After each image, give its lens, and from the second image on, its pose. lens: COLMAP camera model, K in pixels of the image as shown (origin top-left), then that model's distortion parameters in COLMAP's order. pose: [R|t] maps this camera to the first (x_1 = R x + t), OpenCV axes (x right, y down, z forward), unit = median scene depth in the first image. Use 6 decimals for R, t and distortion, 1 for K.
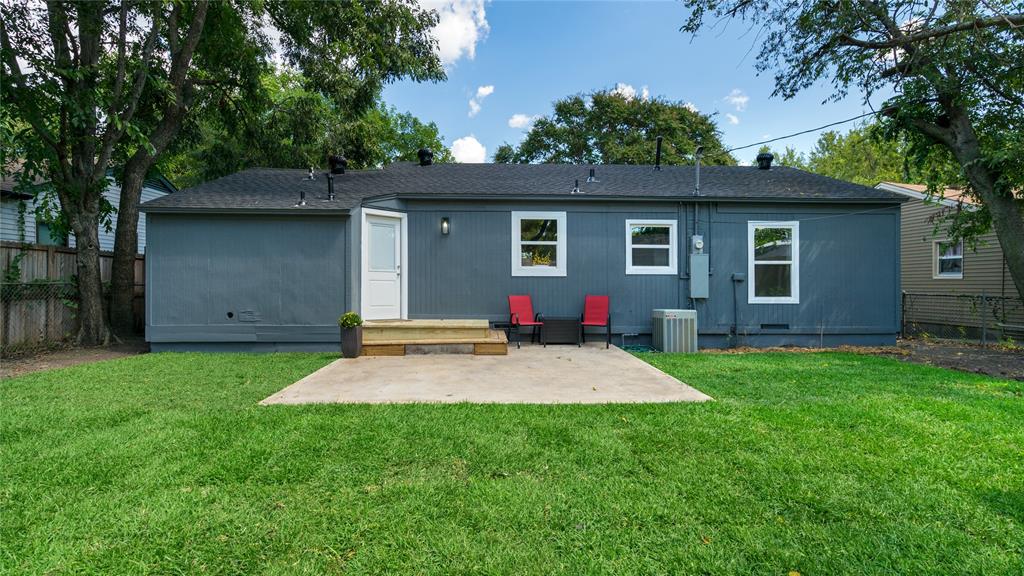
lens RADIAL K [[478.8, 0, 513.2], [0, 478.8, 280.3], [0, 0, 1]] dist [0.003817, 0.000574]
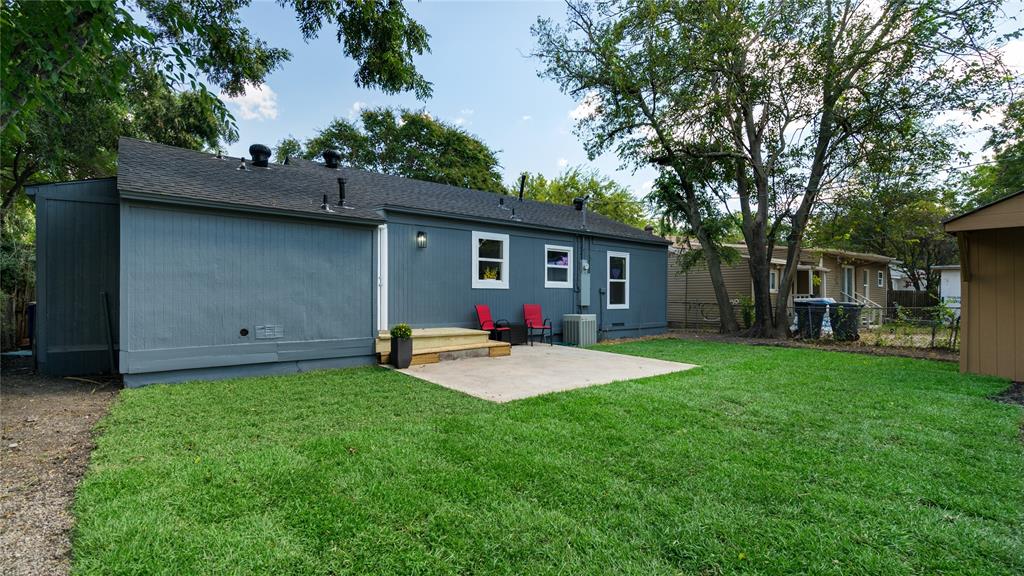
lens RADIAL K [[478.8, 0, 515.5], [0, 478.8, 296.3], [0, 0, 1]] dist [0.003817, 0.000574]
pose [[0.797148, 0.000601, 0.603784, -0.595201], [-0.011009, 0.999848, 0.013540, -0.006183], [-0.603684, -0.017441, 0.797033, 0.036068]]
